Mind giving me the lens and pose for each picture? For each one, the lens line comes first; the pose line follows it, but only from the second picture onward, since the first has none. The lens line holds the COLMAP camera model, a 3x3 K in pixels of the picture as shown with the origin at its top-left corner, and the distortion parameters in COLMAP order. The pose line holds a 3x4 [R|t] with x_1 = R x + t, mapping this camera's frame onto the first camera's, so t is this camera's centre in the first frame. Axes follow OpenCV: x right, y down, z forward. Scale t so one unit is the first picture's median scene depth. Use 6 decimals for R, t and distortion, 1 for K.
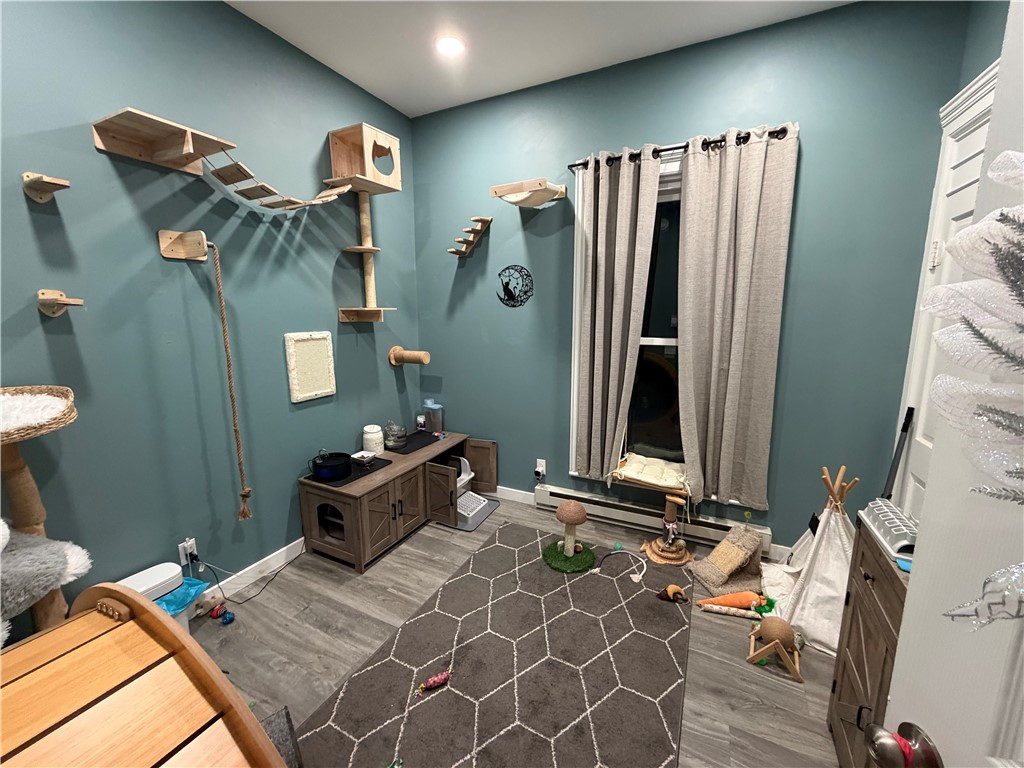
lens RADIAL K [[409.7, 0, 509.5], [0, 409.7, 384.1], [0, 0, 1]] dist [-0.000498, 0.000187]
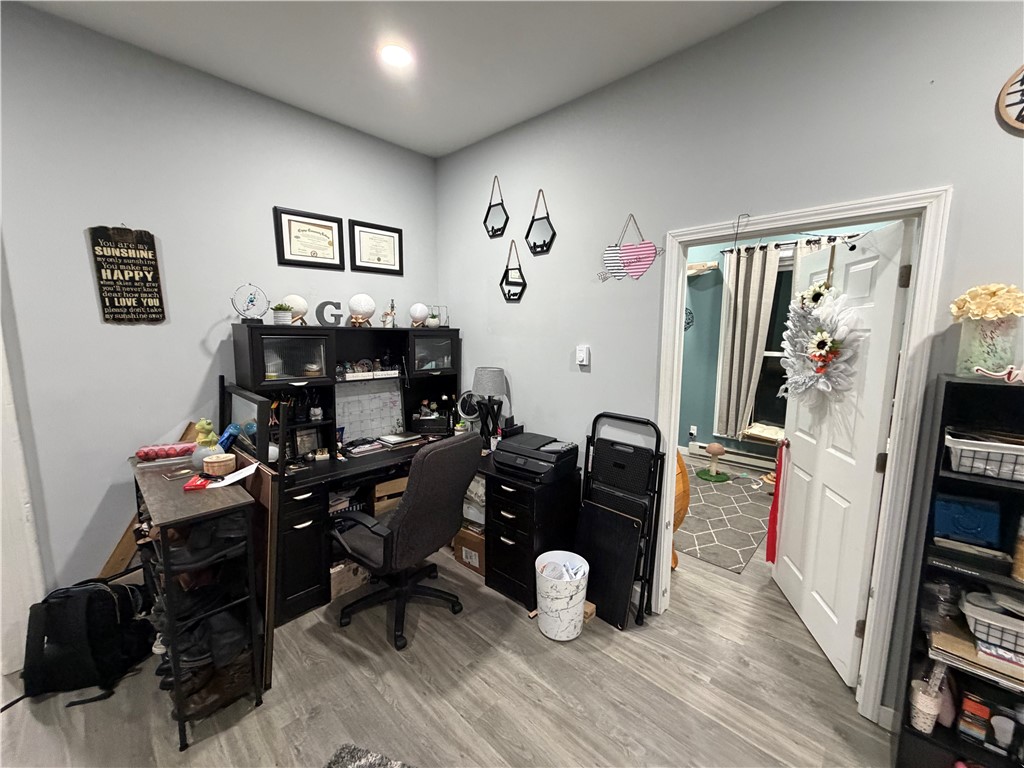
lens RADIAL K [[409.7, 0, 513.5], [0, 409.7, 385.5], [0, 0, 1]] dist [-0.000498, 0.000187]
pose [[0.960481, 0.037358, -0.275829, -0.201649], [-0.041042, 0.999129, -0.007596, 0.081707], [0.275305, 0.018617, 0.961177, -0.910573]]
